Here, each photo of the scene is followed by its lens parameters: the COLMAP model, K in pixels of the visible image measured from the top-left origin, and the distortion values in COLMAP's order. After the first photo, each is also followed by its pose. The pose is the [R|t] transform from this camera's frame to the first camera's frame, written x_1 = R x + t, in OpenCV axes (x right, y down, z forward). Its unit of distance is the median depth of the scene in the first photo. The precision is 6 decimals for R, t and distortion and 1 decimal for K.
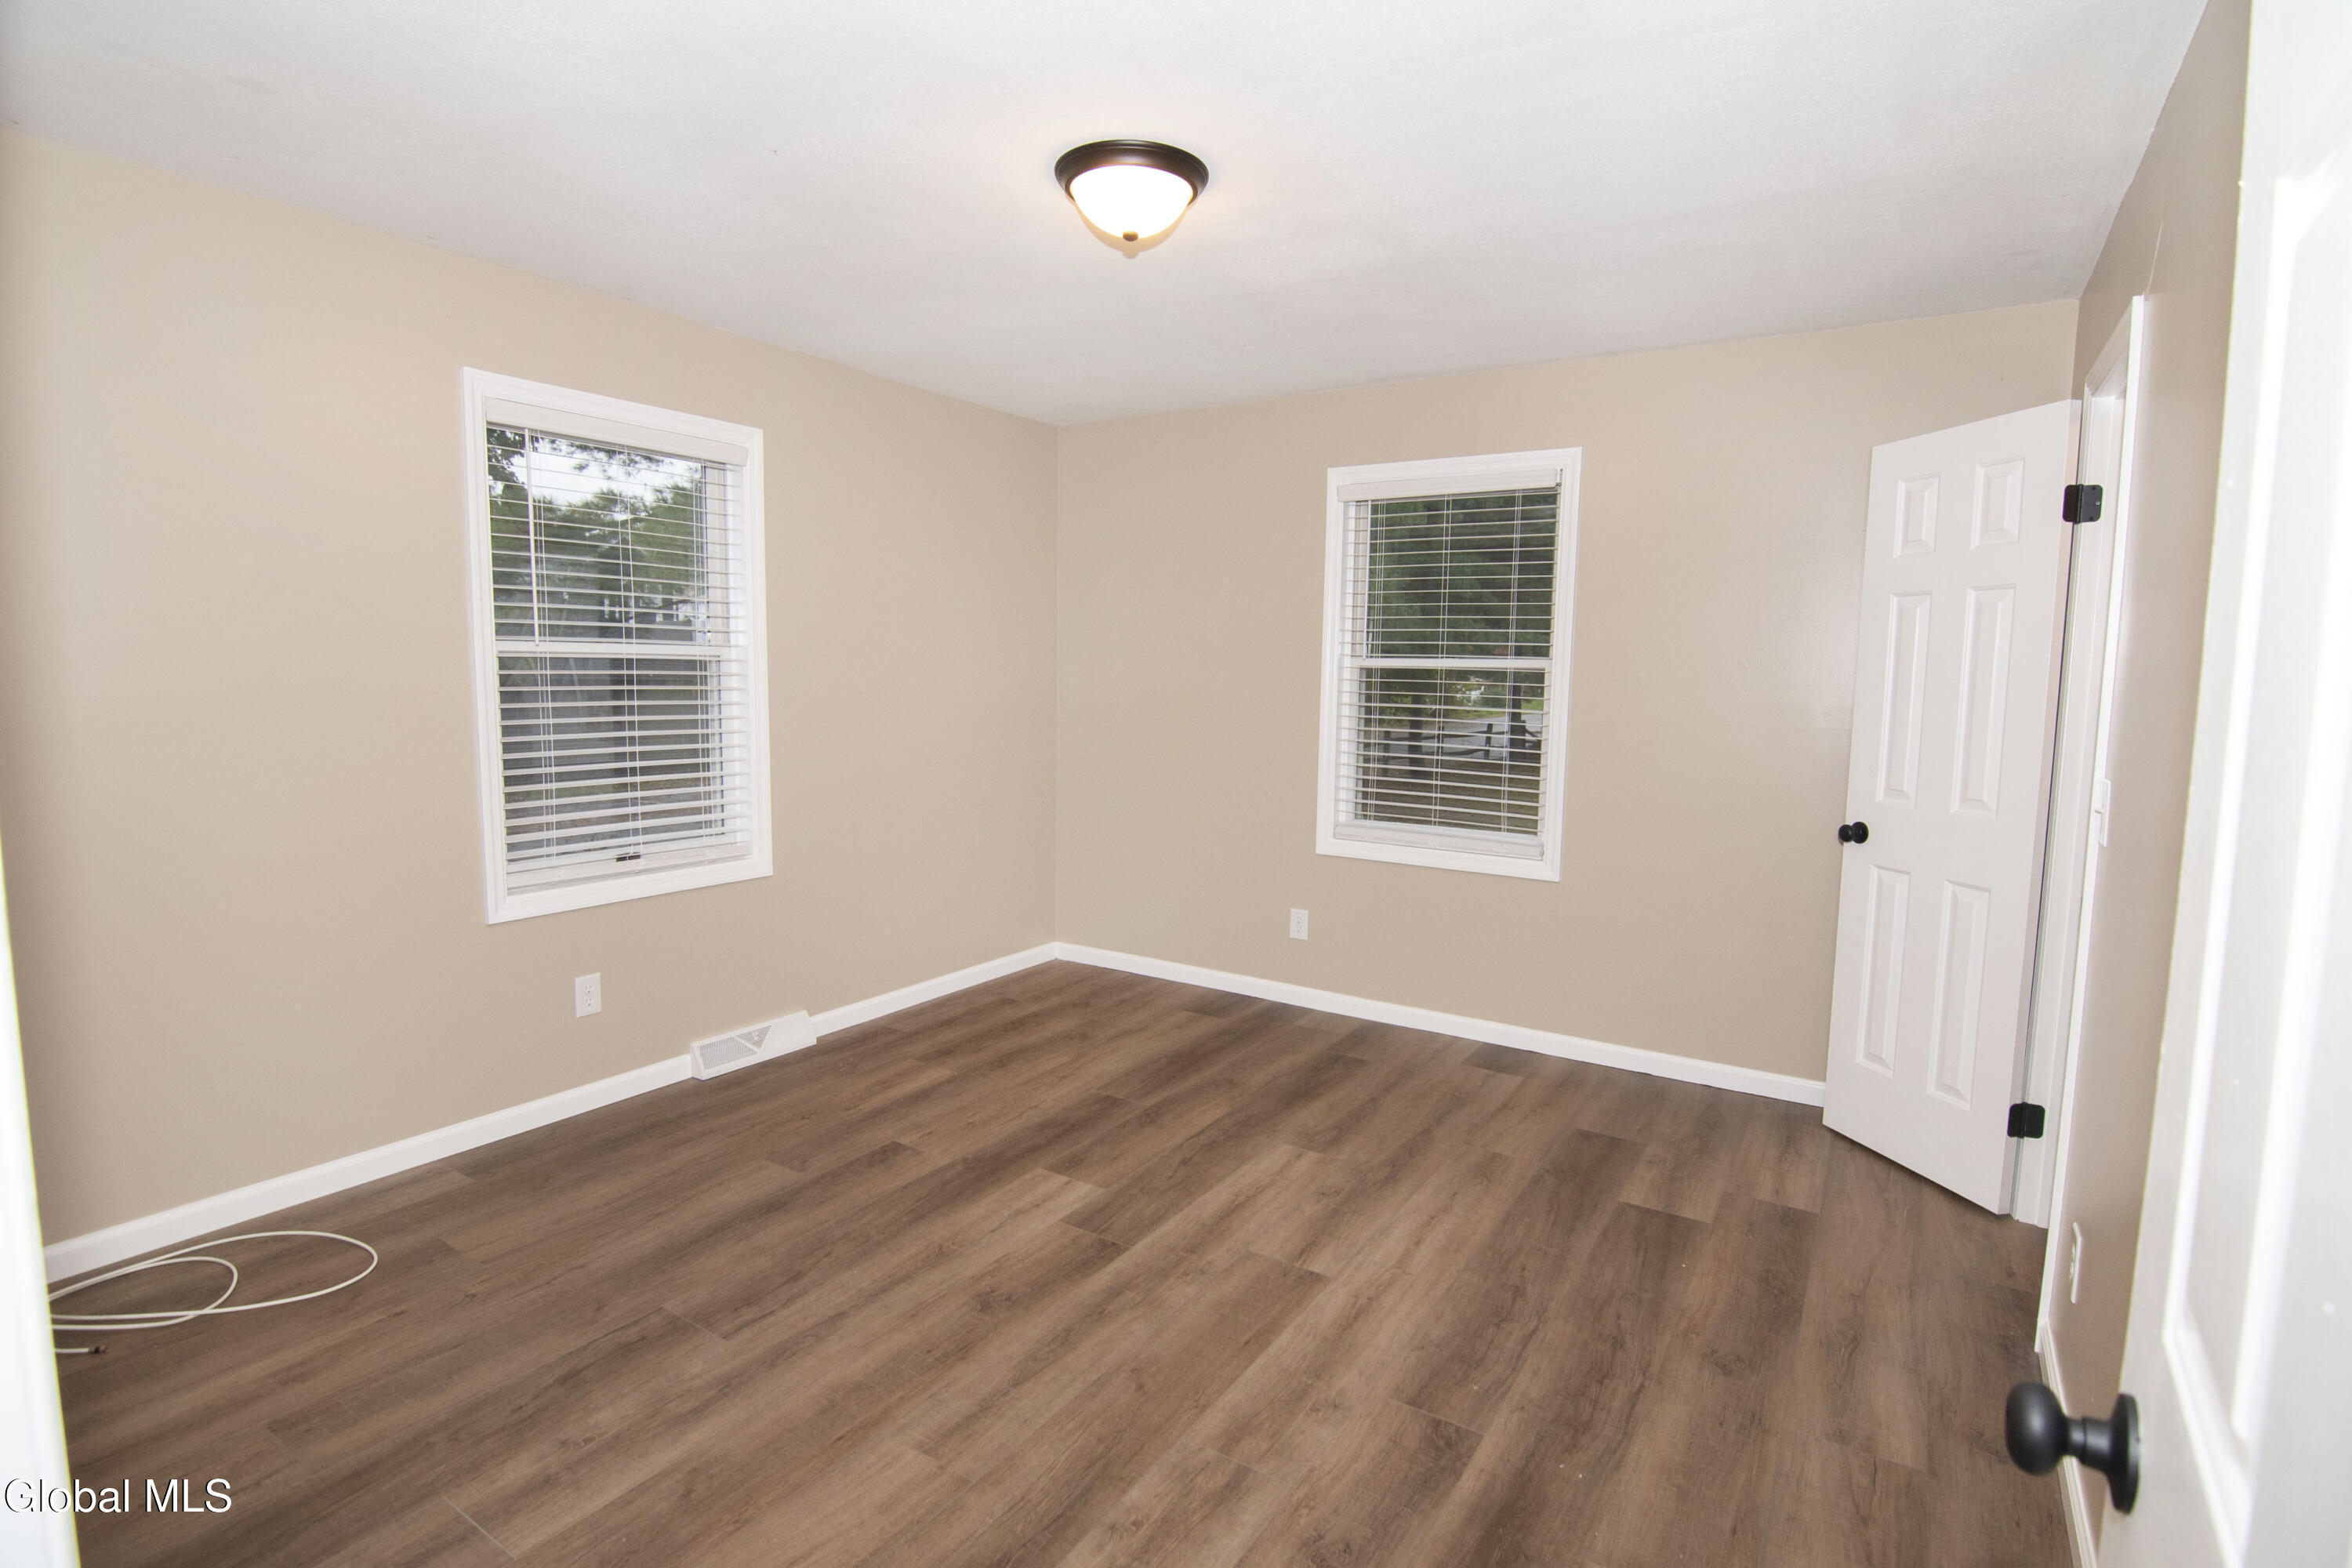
lens RADIAL K [[1148.3, 0, 1166.2], [0, 1148.3, 774.5], [0, 0, 1]] dist [-0.003421, -0.002169]
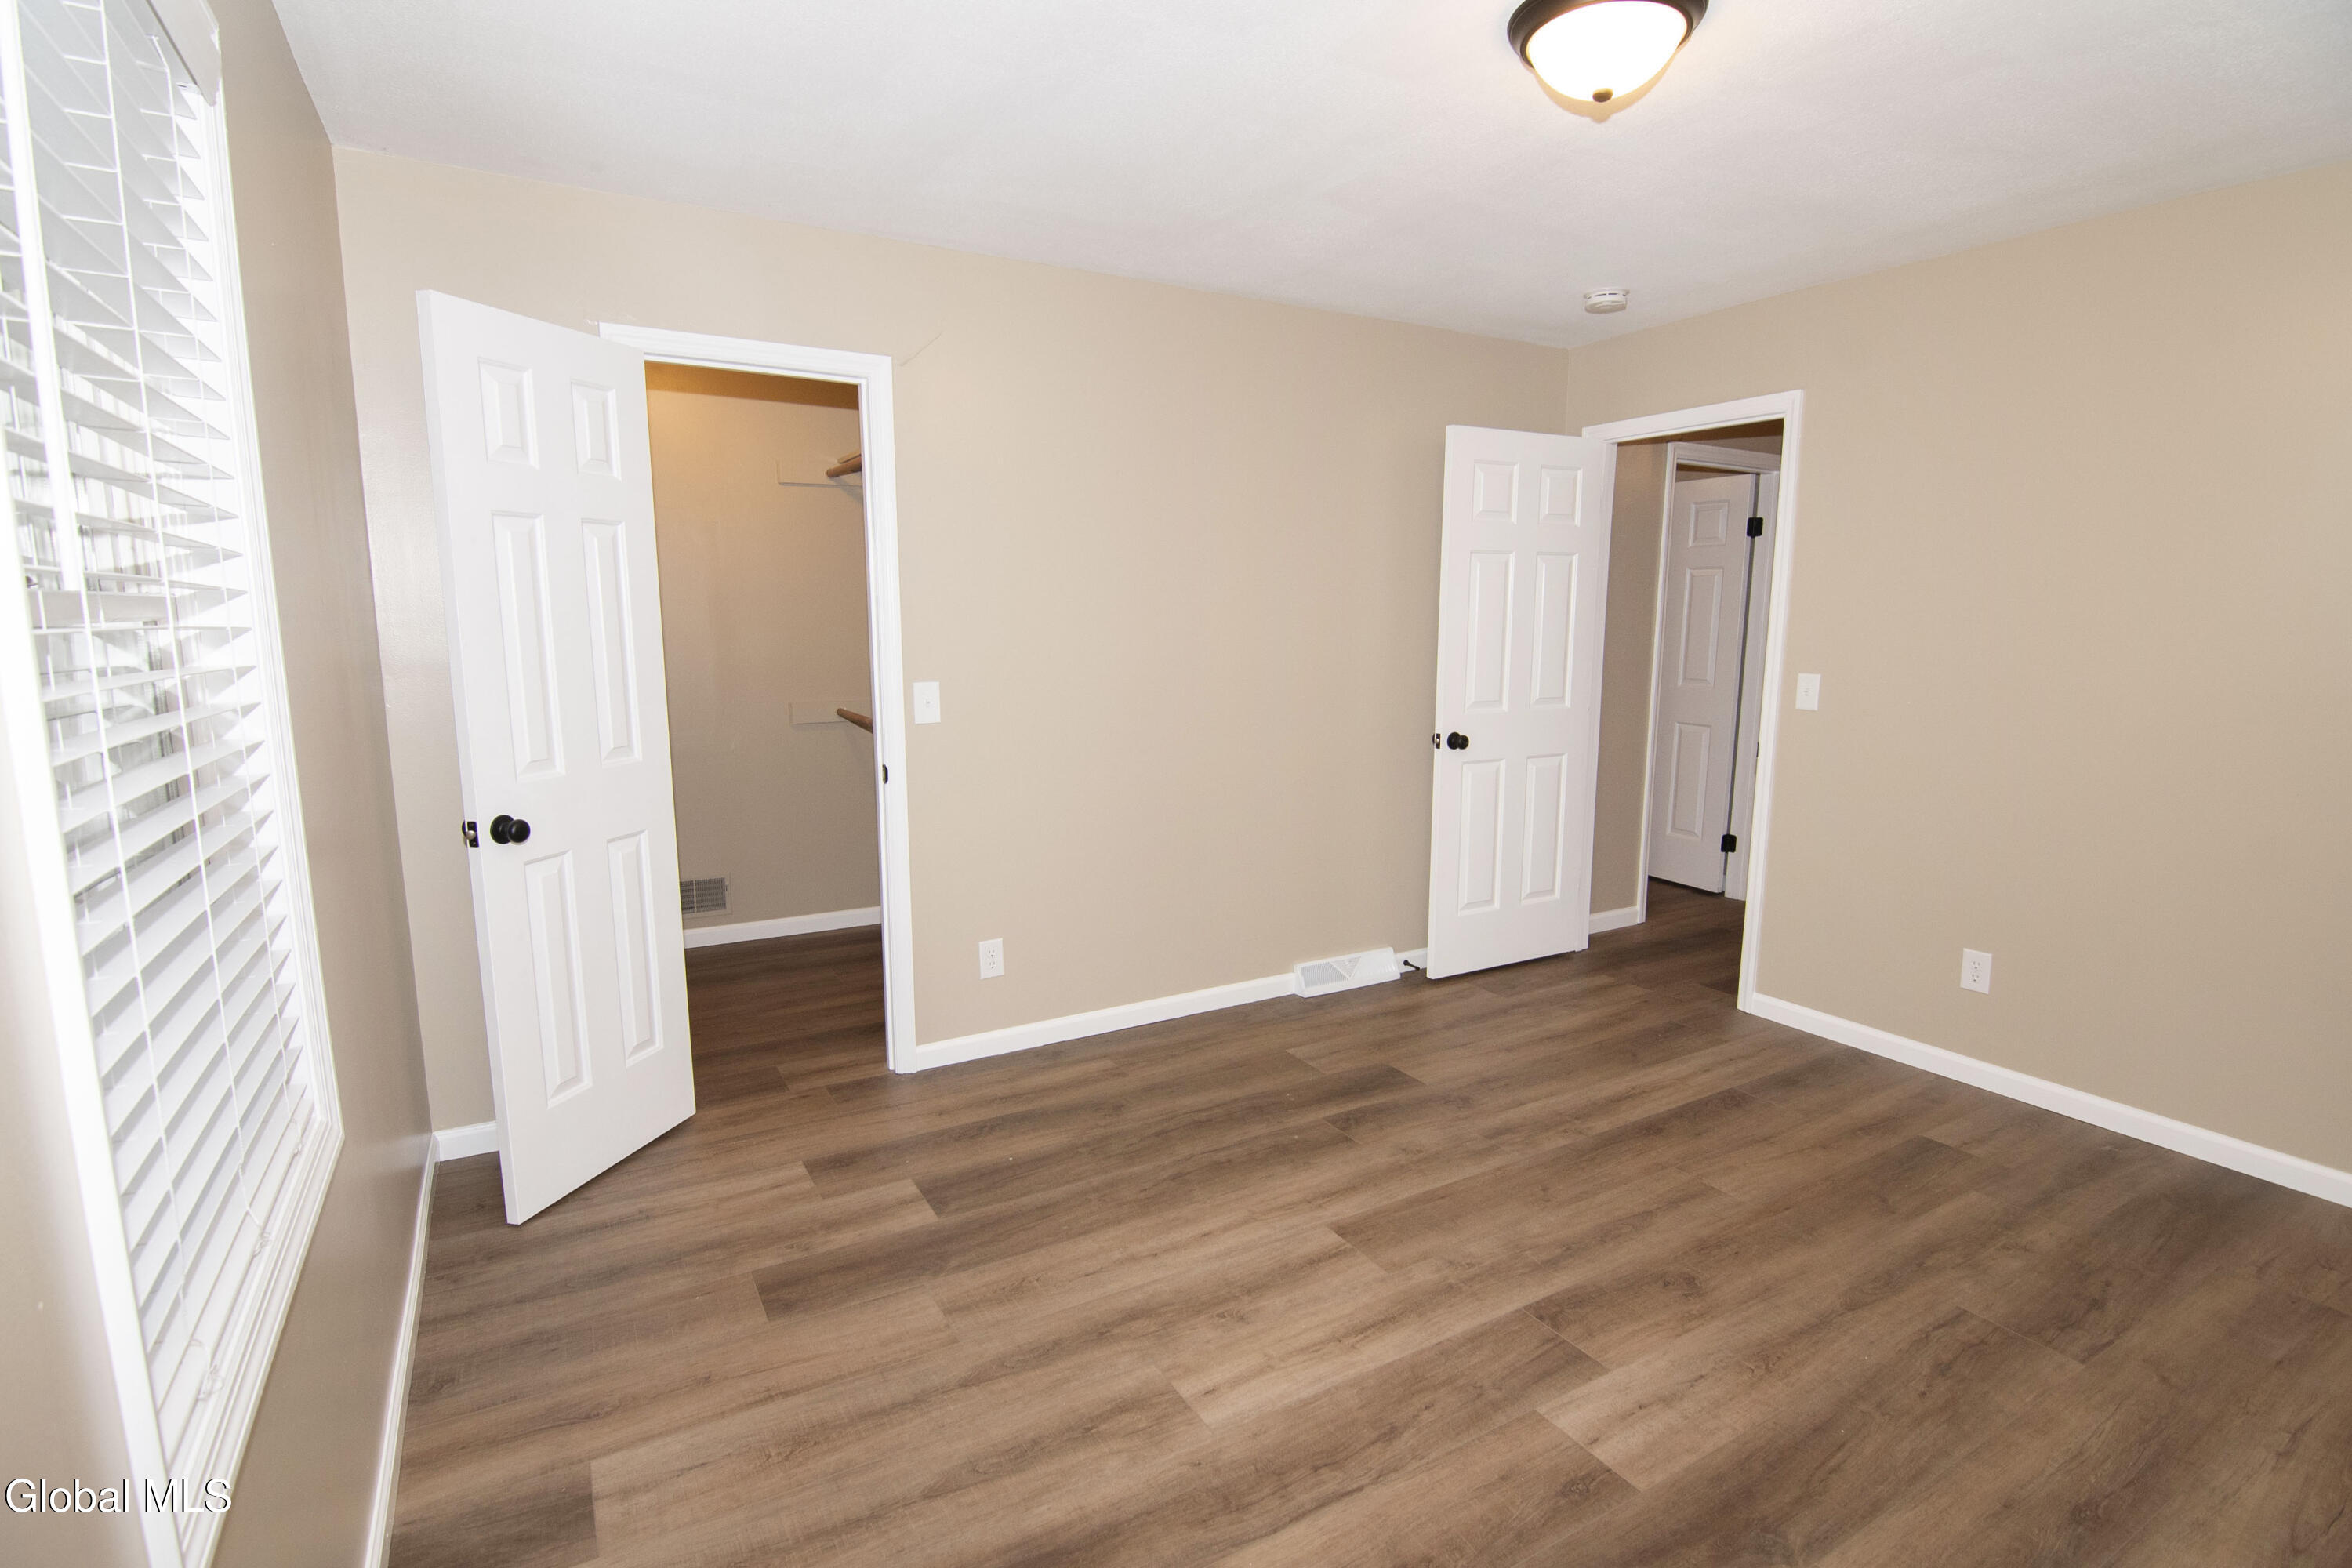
lens RADIAL K [[1148.3, 0, 1170.6], [0, 1148.3, 786.1], [0, 0, 1]] dist [-0.003421, -0.002169]
pose [[-0.893862, -0.088939, 0.439433, -0.144092], [0.022810, 0.969836, 0.242688, -0.188981], [-0.447762, 0.226953, -0.864871, 1.840375]]
